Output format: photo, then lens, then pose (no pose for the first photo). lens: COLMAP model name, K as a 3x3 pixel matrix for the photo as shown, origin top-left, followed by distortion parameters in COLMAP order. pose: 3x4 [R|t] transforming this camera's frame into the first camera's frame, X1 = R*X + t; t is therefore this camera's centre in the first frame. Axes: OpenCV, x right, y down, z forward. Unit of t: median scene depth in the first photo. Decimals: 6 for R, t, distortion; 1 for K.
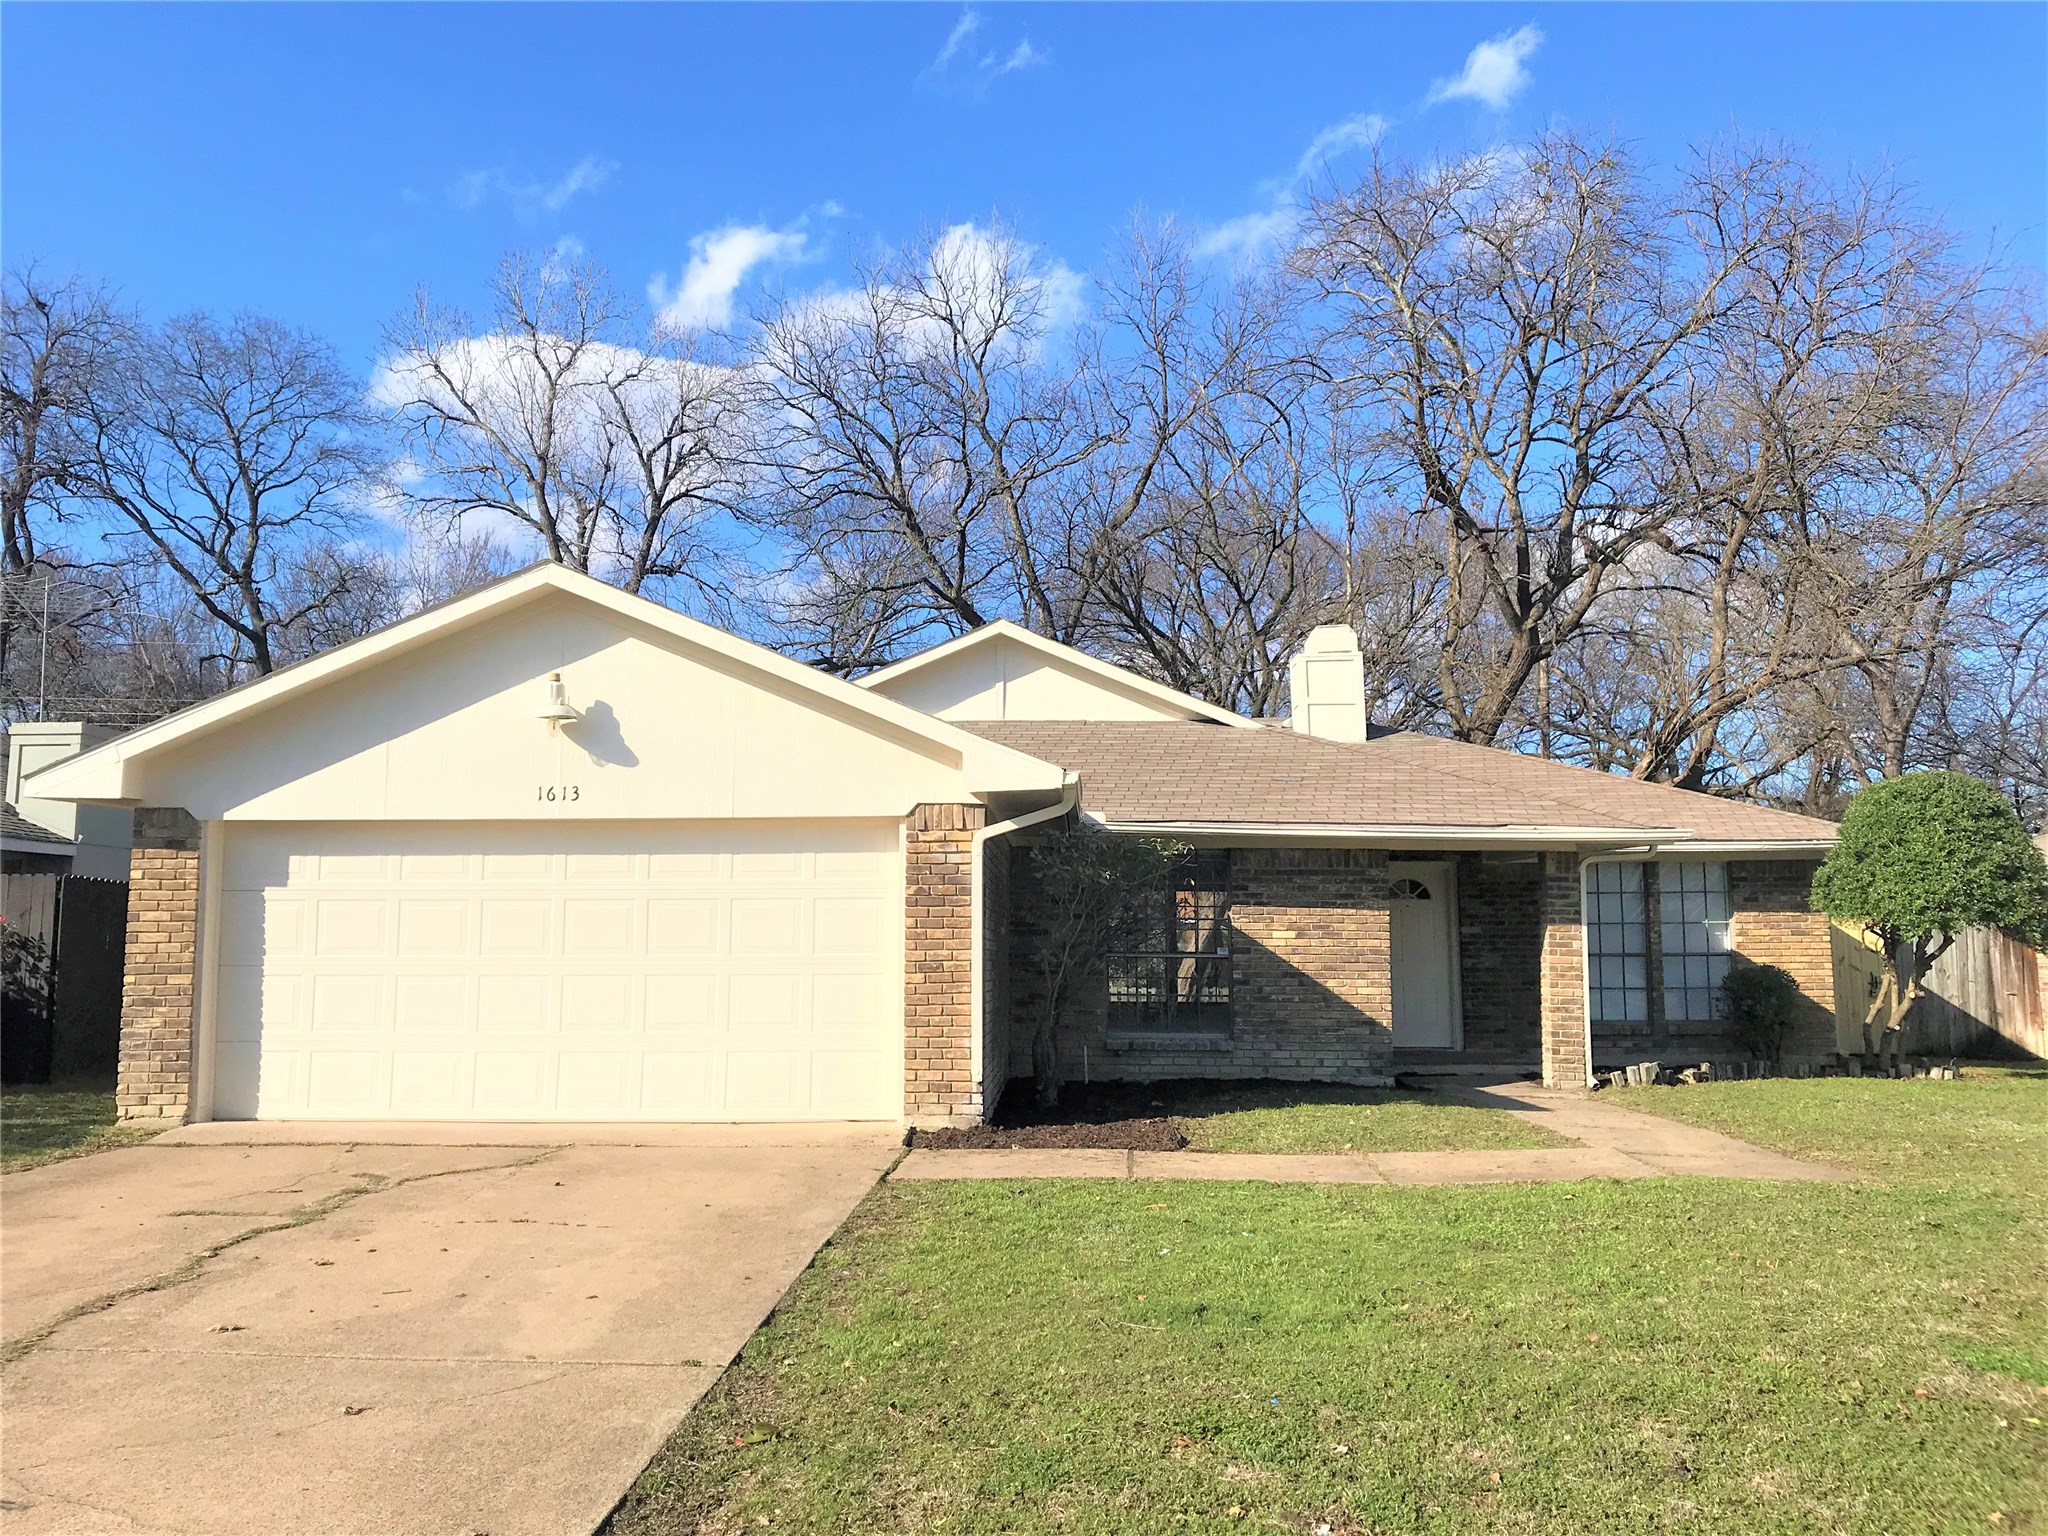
lens RADIAL K [[1692.8, 0, 1015.3], [0, 1692.8, 719.3], [0, 0, 1]] dist [0.034368, -0.038074]
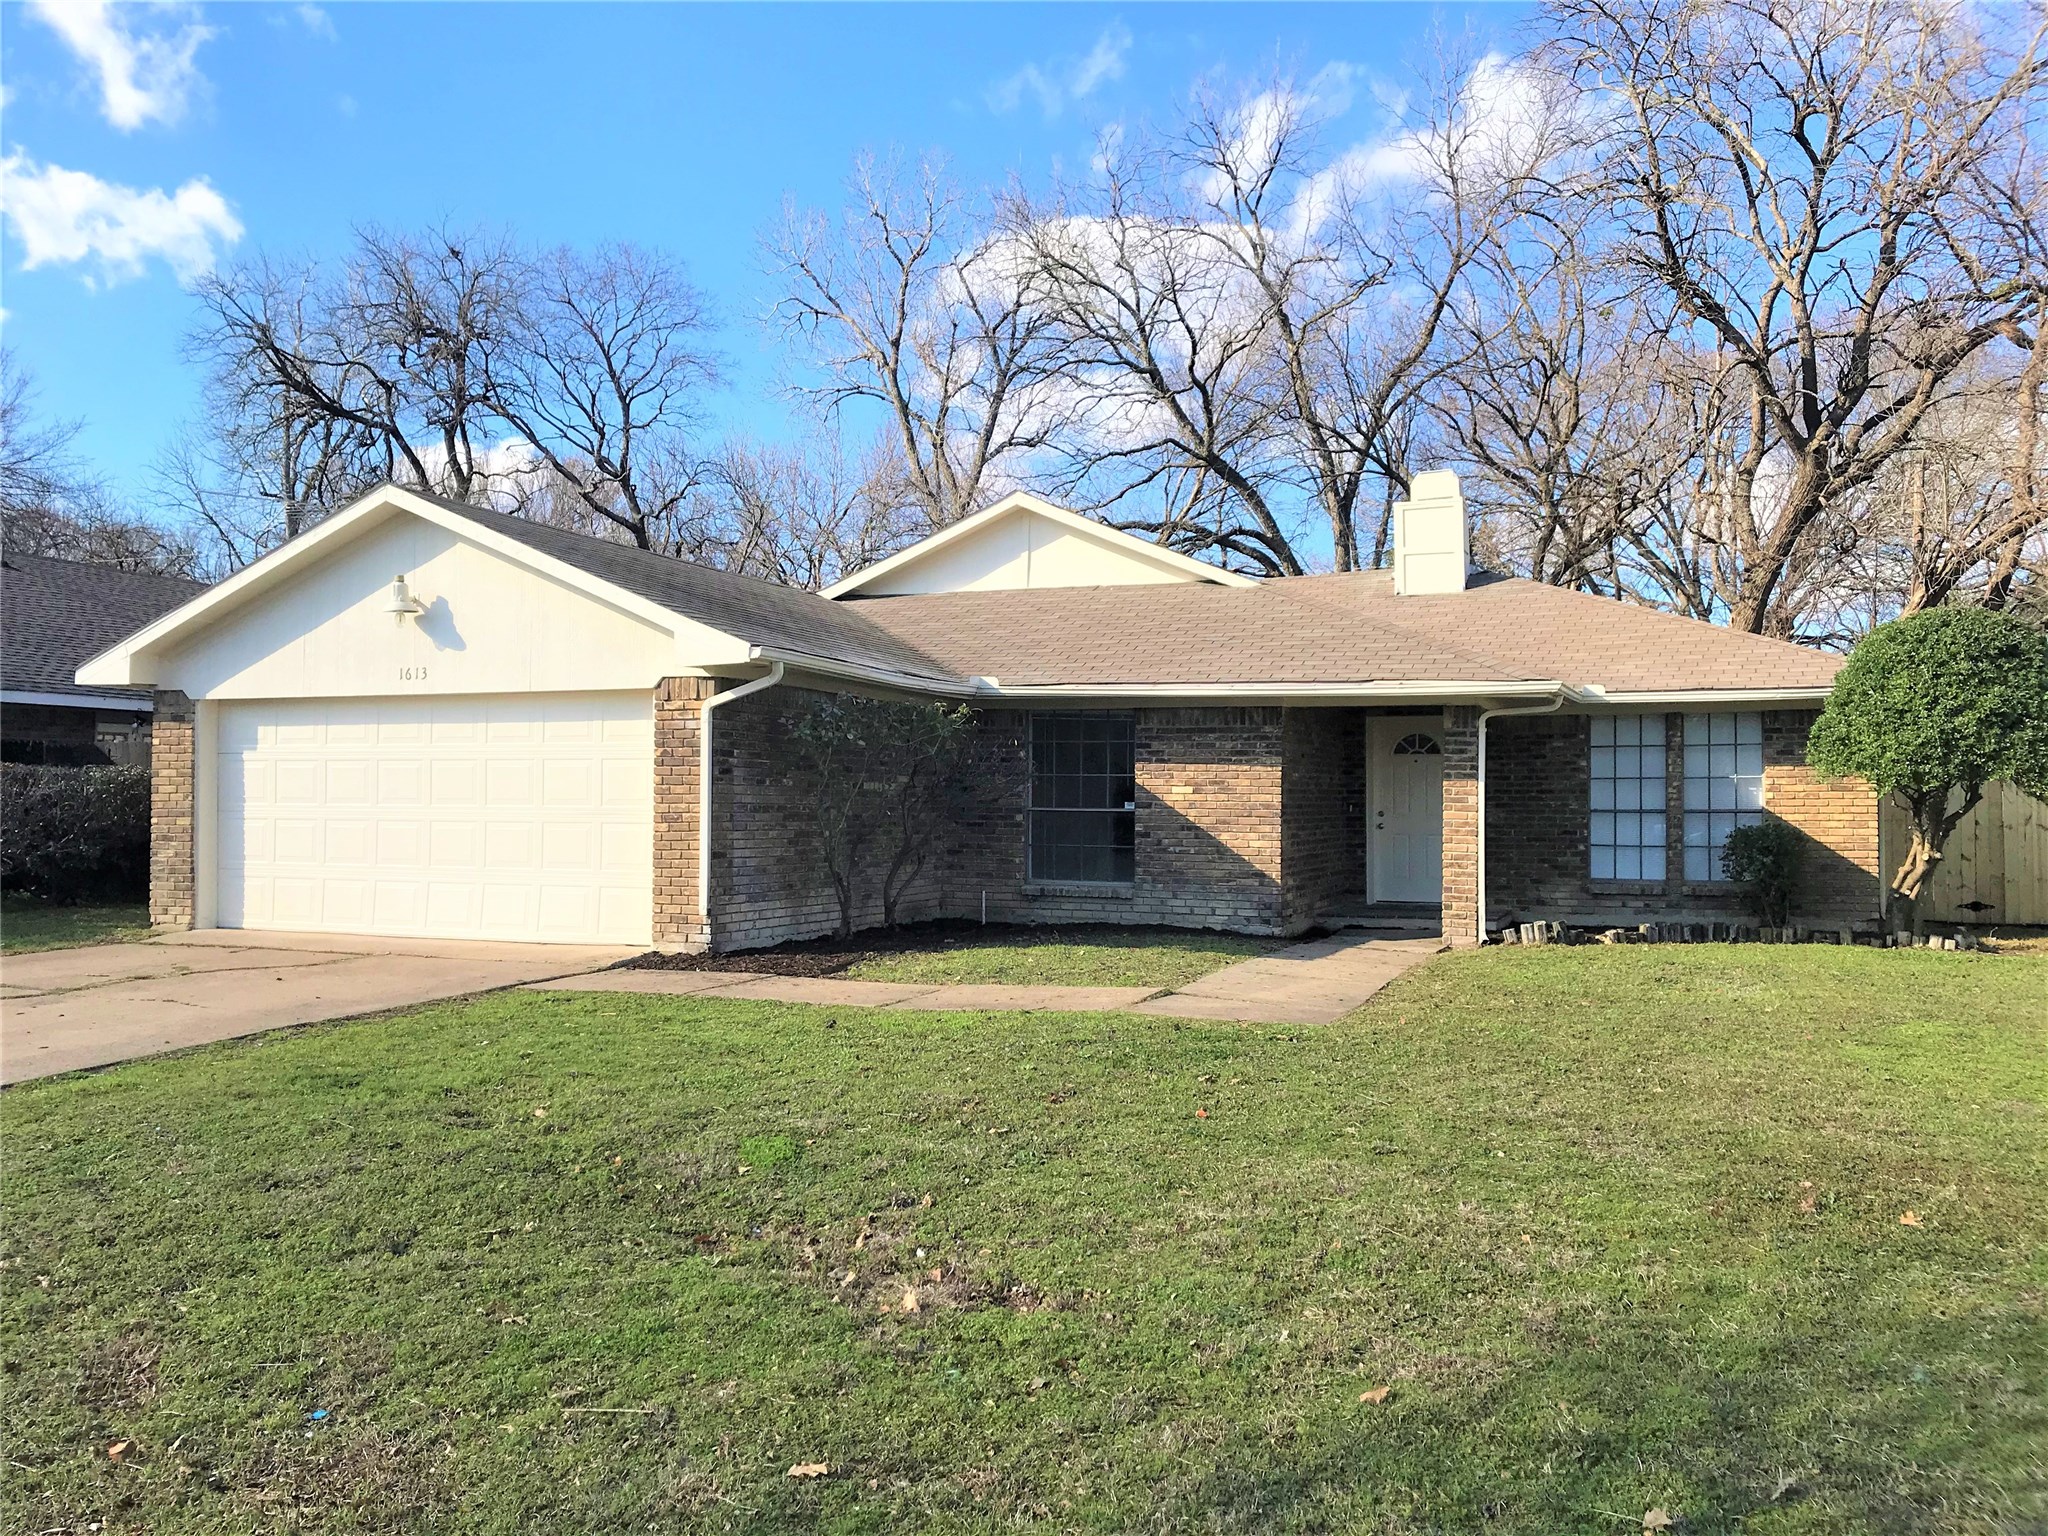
lens RADIAL K [[1692.8, 0, 1023.5], [0, 1692.8, 763.6], [0, 0, 1]] dist [0.034368, -0.038074]
pose [[0.940151, -0.002156, -0.340753, 0.420521], [0.040635, 0.993554, 0.105827, -0.002709], [0.338328, -0.113339, 0.934178, -0.000111]]
